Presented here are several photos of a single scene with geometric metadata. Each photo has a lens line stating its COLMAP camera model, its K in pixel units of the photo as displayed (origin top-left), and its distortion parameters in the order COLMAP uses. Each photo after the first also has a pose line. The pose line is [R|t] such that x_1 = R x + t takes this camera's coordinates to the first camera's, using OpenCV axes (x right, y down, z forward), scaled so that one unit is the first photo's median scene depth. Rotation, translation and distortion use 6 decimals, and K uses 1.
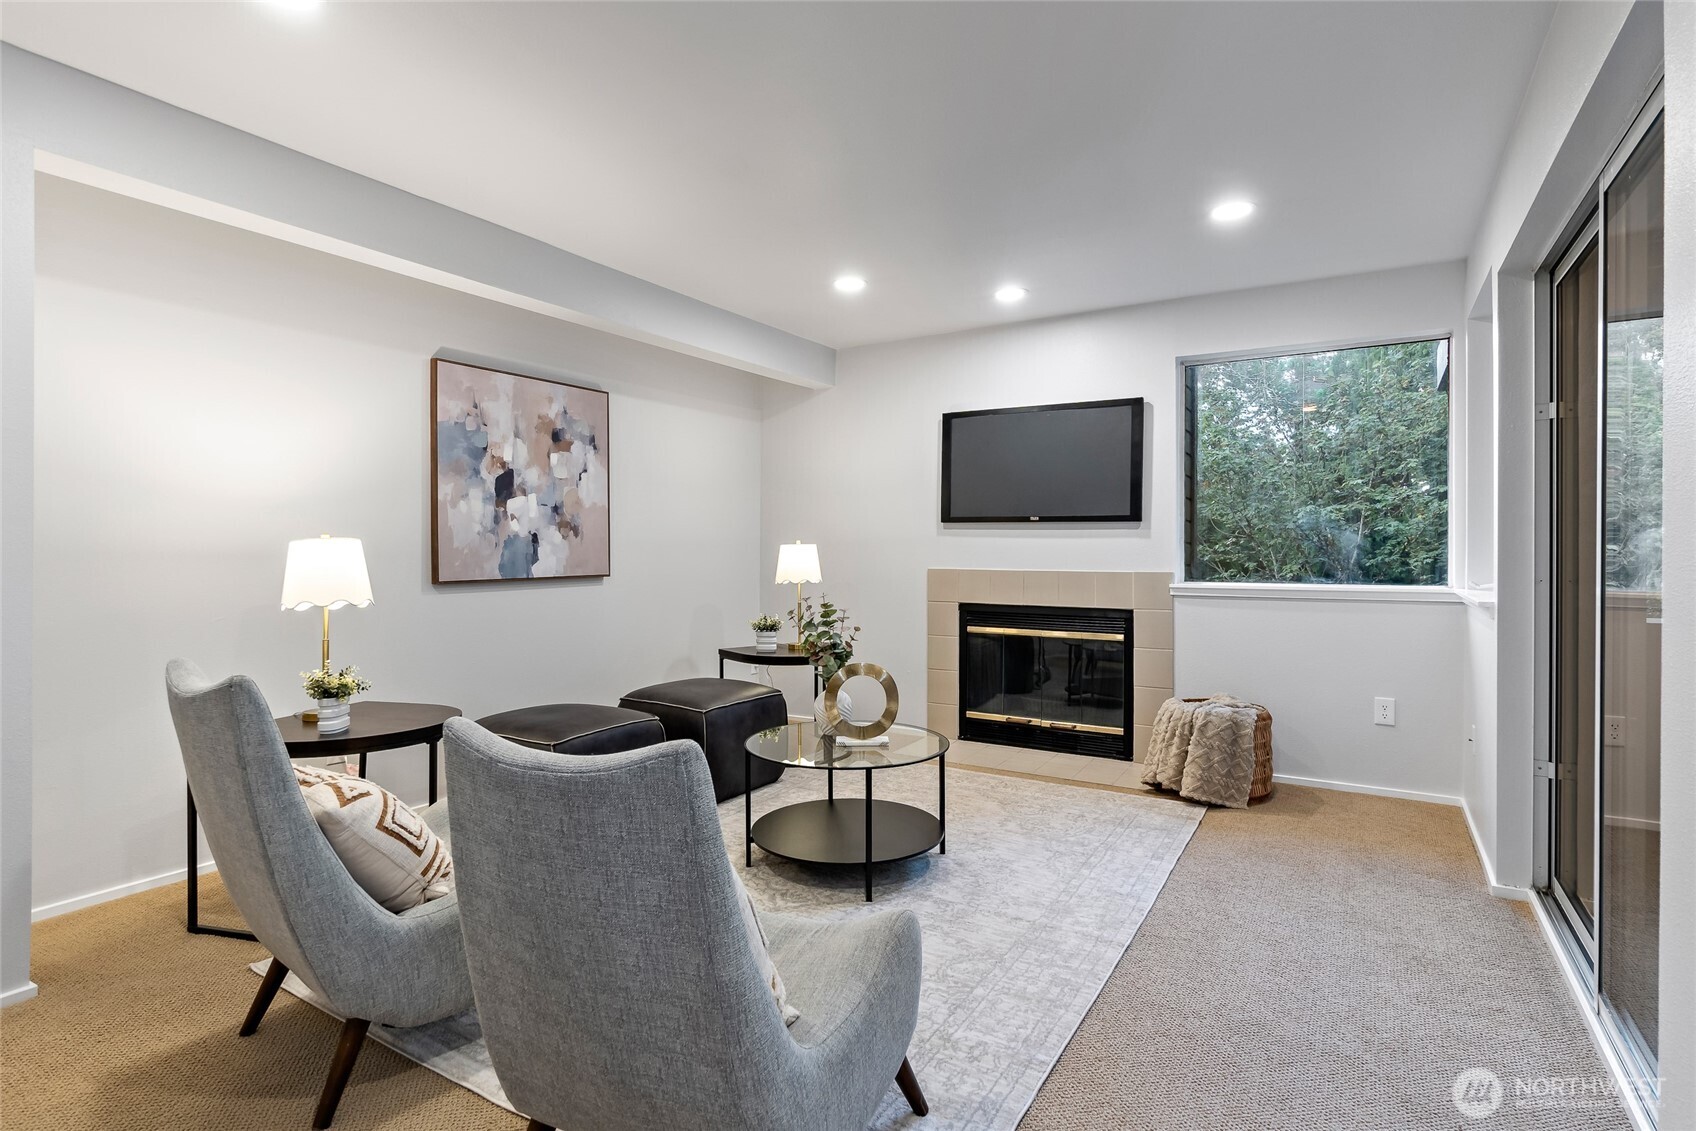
lens RADIAL K [[859.7, 0, 851.5], [0, 859.7, 552.0], [0, 0, 1]] dist [0.010149, 0.000314]
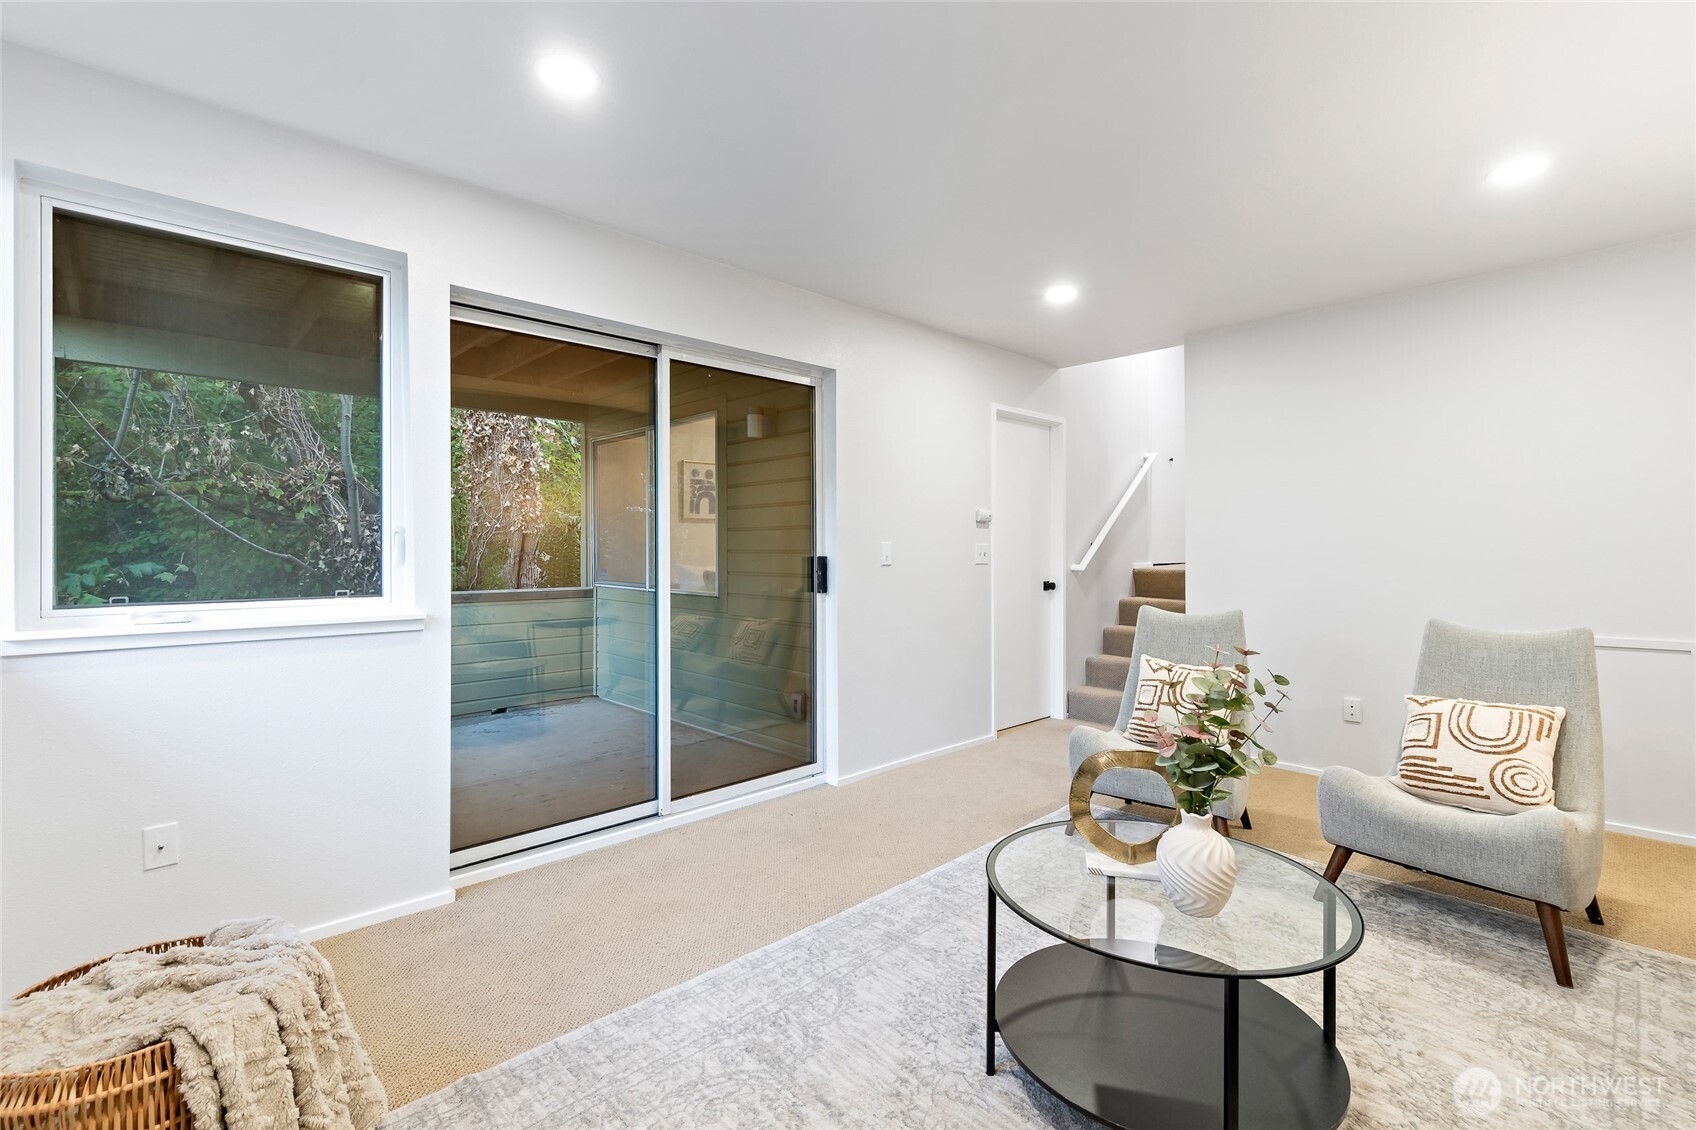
lens RADIAL K [[748.8, 0, 843.0], [0, 748.8, 555.7], [0, 0, 1]] dist [-0.004695, 0.001177]
pose [[-0.961680, -0.003279, 0.274154, 0.049173], [0.000914, 0.999885, 0.015164, -0.010077], [-0.274172, 0.014834, -0.961566, 1.173629]]
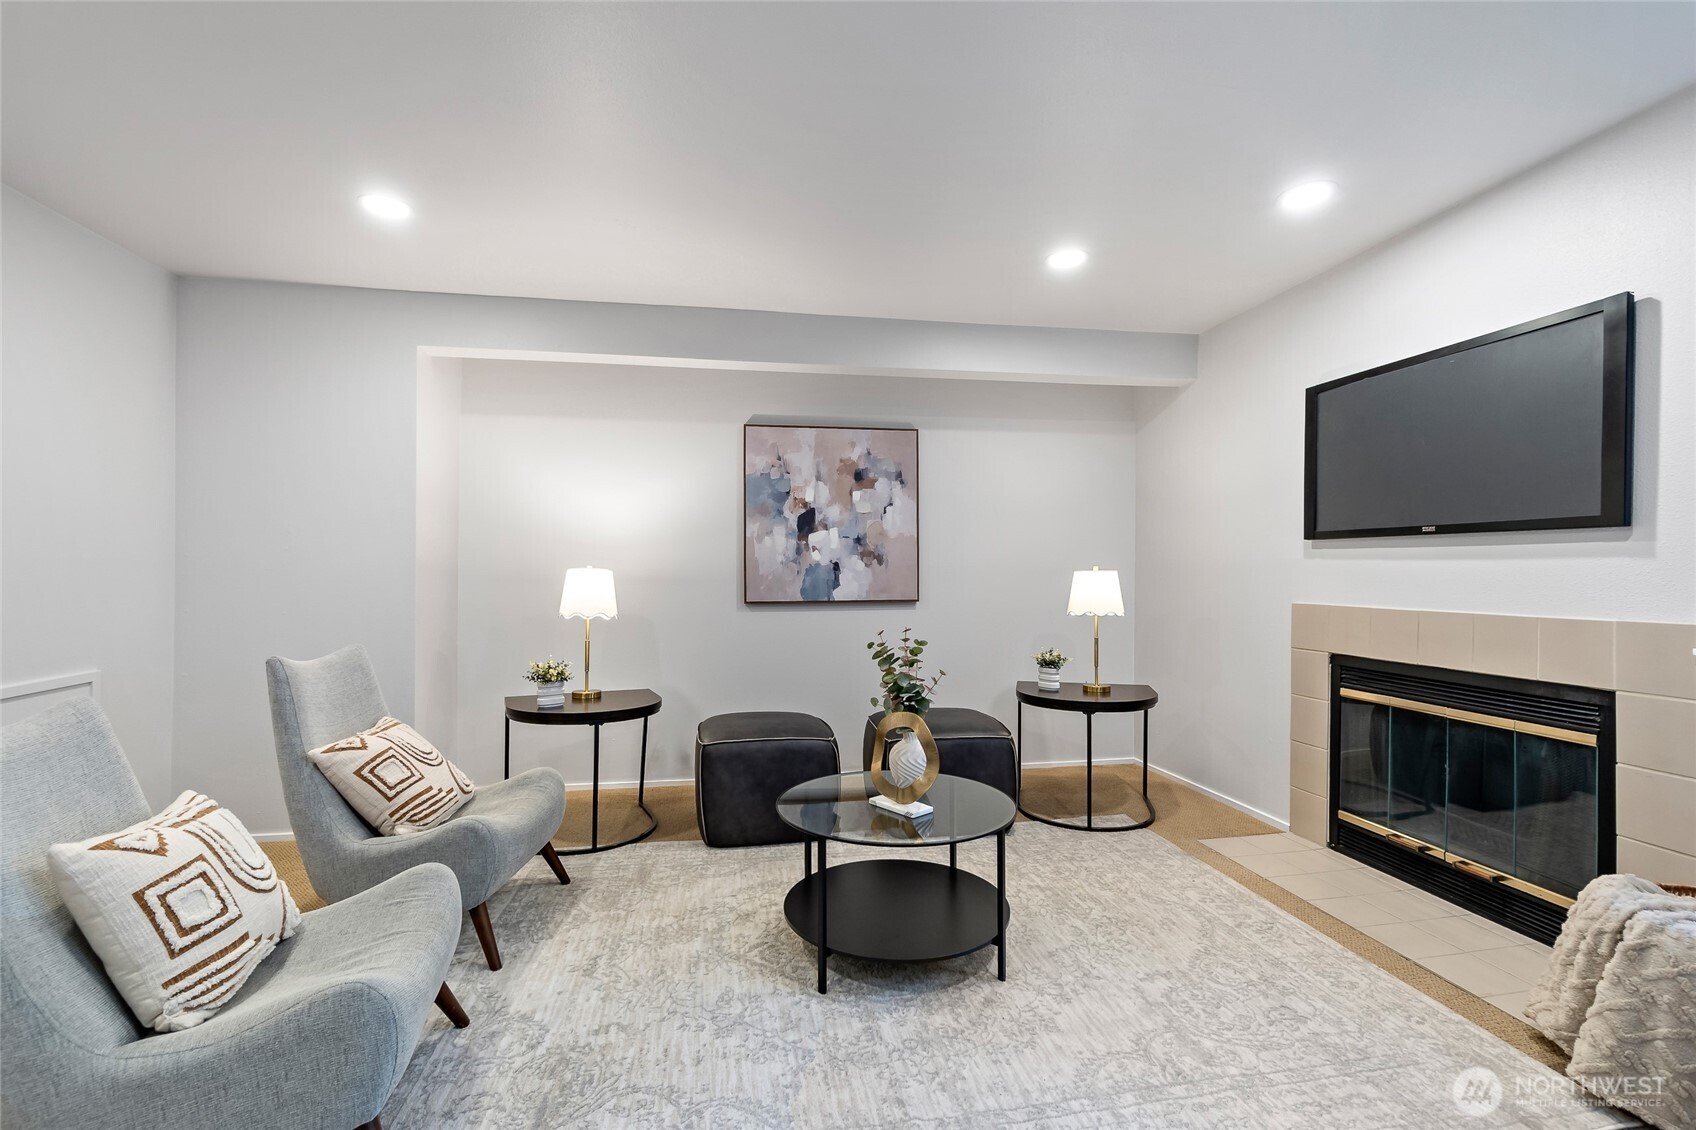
lens RADIAL K [[748.8, 0, 842.5], [0, 748.8, 572.2], [0, 0, 1]] dist [-0.004695, 0.001177]
pose [[0.646093, -0.001002, -0.763258, 0.401018], [-0.002967, 0.999988, -0.003824, -0.004390], [0.763253, 0.004735, 0.646083, 0.359909]]
